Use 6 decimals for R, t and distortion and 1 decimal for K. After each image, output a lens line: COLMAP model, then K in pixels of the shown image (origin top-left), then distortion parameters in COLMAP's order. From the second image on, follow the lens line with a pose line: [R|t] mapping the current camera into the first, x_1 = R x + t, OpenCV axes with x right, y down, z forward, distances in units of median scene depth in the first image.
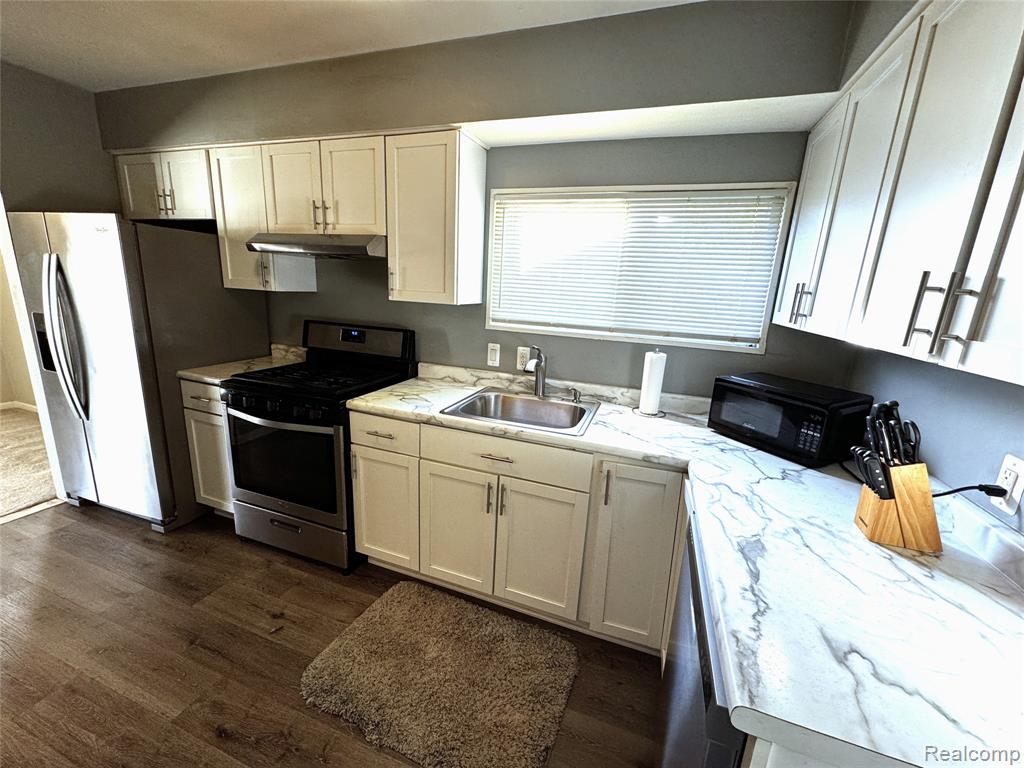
lens RADIAL K [[410.9, 0, 512.0], [0, 410.9, 384.0], [0, 0, 1]] dist [-0.002463, 0.000157]
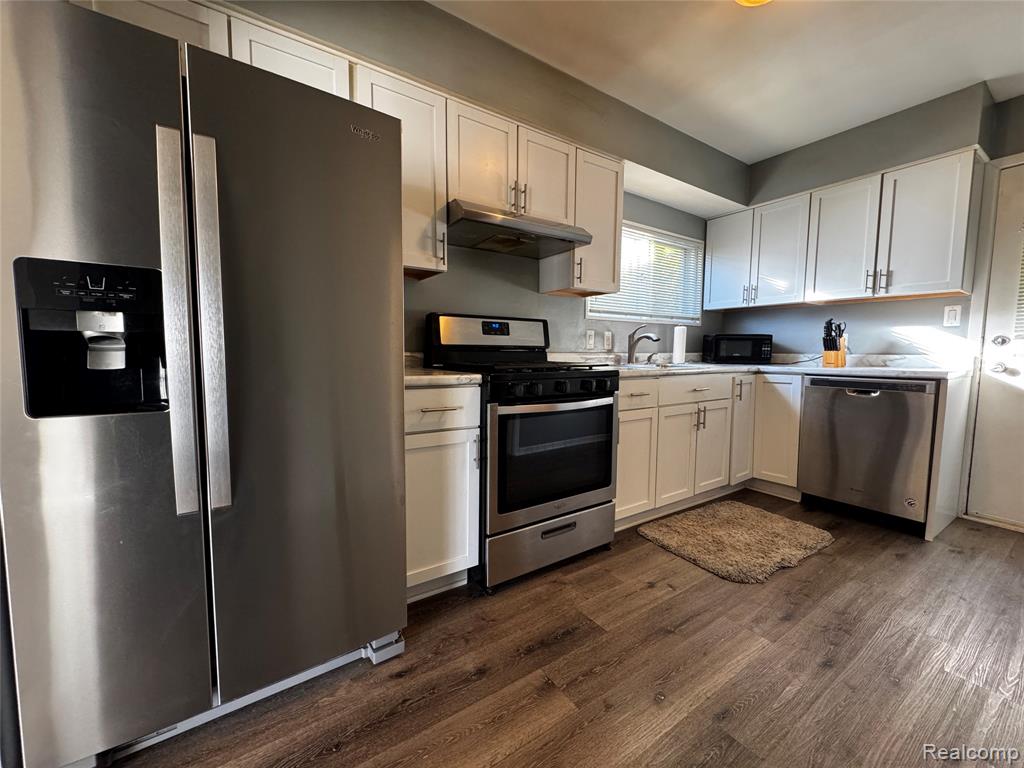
lens RADIAL K [[410.9, 0, 512.0], [0, 410.9, 384.0], [0, 0, 1]] dist [-0.002463, 0.000157]
pose [[0.595161, -0.116456, 0.795124, -1.448165], [0.207898, 0.978072, -0.012364, 0.032535], [-0.776249, 0.172663, 0.606321, 0.556076]]
